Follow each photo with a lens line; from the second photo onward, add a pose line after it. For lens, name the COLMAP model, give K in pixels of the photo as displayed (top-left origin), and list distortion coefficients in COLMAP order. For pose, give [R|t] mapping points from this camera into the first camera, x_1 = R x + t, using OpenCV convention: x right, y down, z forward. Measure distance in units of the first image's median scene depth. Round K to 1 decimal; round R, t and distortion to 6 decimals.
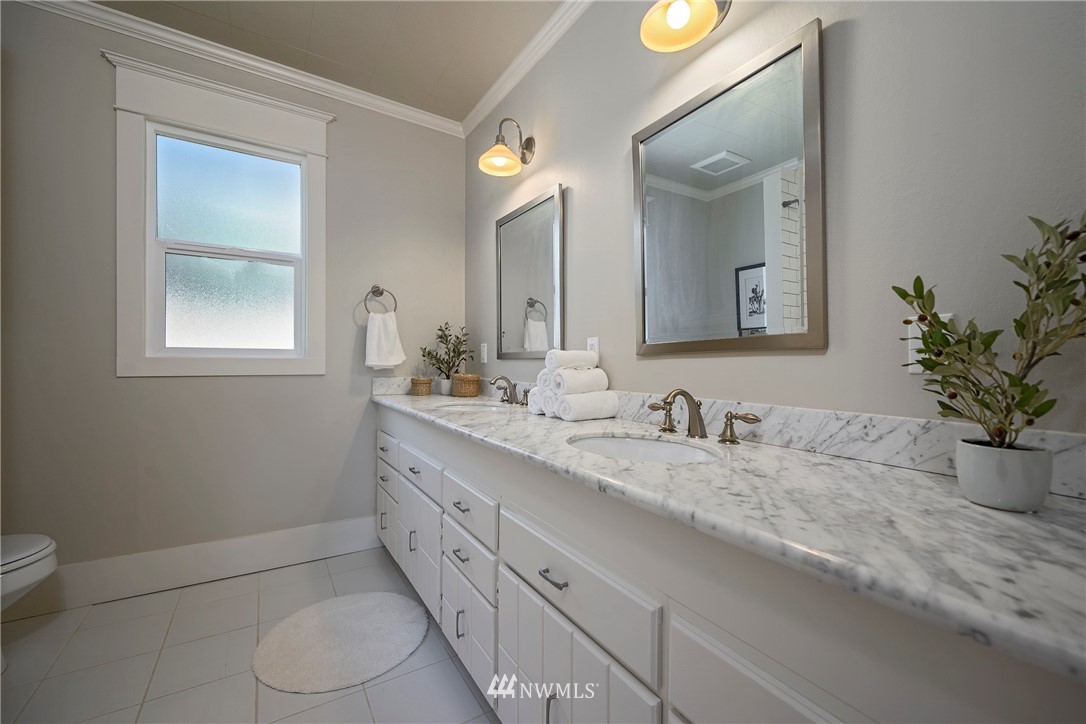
lens RADIAL K [[437.7, 0, 543.0], [0, 437.7, 362.0], [0, 0, 1]] dist [0.000053, -0.000253]
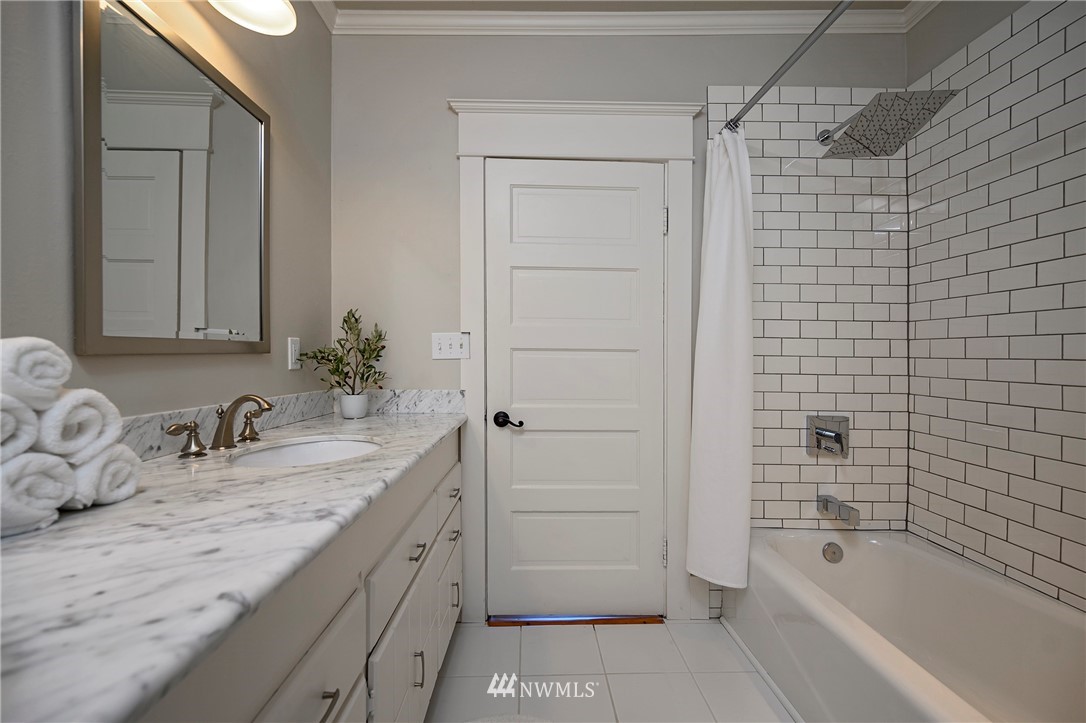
lens RADIAL K [[437.7, 0, 543.0], [0, 437.7, 361.5], [0, 0, 1]] dist [0.000053, -0.000253]
pose [[-0.857036, -0.009987, 0.515160, -0.744305], [-0.006098, 0.999939, 0.009240, -0.023845], [-0.515221, 0.004778, -0.857044, 1.543385]]
